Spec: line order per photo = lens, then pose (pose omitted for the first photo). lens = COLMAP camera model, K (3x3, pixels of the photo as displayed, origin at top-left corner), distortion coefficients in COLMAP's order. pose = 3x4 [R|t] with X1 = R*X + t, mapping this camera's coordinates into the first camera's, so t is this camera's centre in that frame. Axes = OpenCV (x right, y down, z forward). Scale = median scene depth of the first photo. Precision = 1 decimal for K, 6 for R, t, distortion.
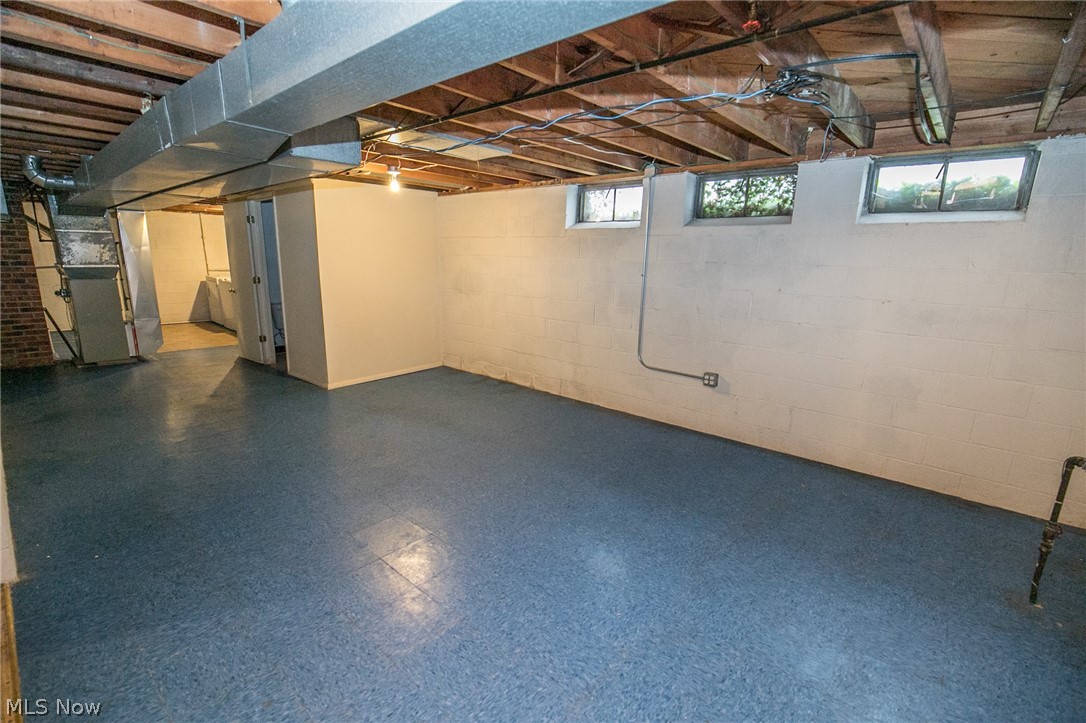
lens RADIAL K [[492.3, 0, 544.1], [0, 492.3, 373.6], [0, 0, 1]] dist [-0.011159, 0.000531]
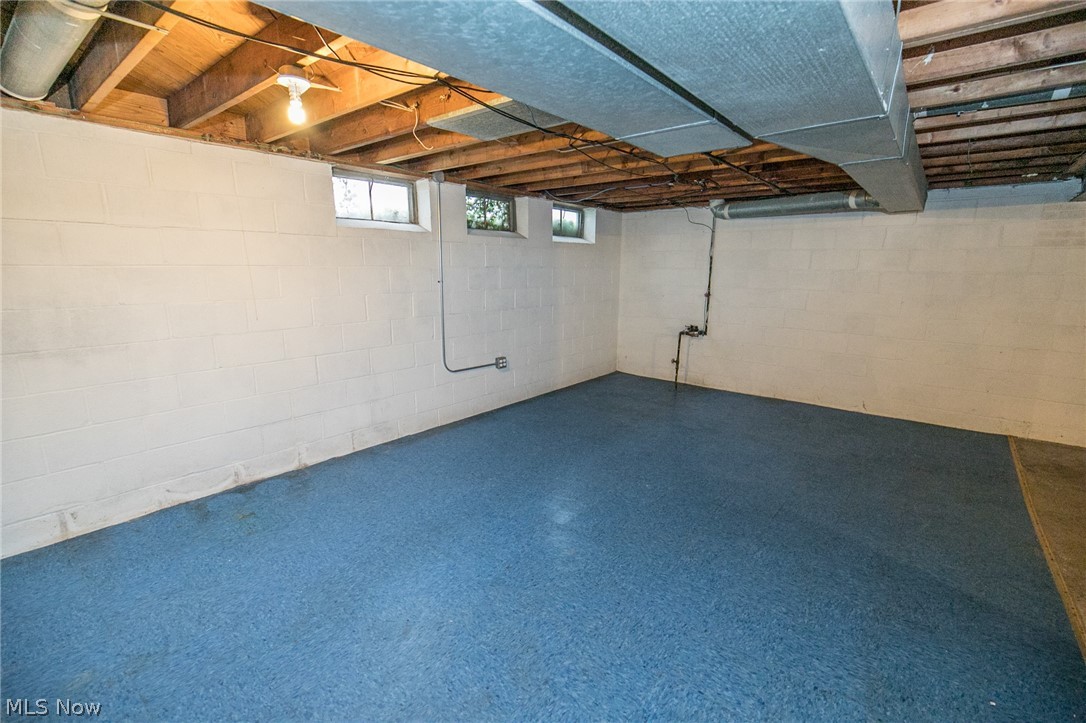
lens RADIAL K [[492.3, 0, 544.1], [0, 492.3, 373.6], [0, 0, 1]] dist [-0.011159, 0.000531]
pose [[-0.039811, -0.234480, 0.971306, -0.793243], [0.225314, 0.944934, 0.237348, -0.210601], [-0.973473, 0.228298, 0.015213, 0.817356]]
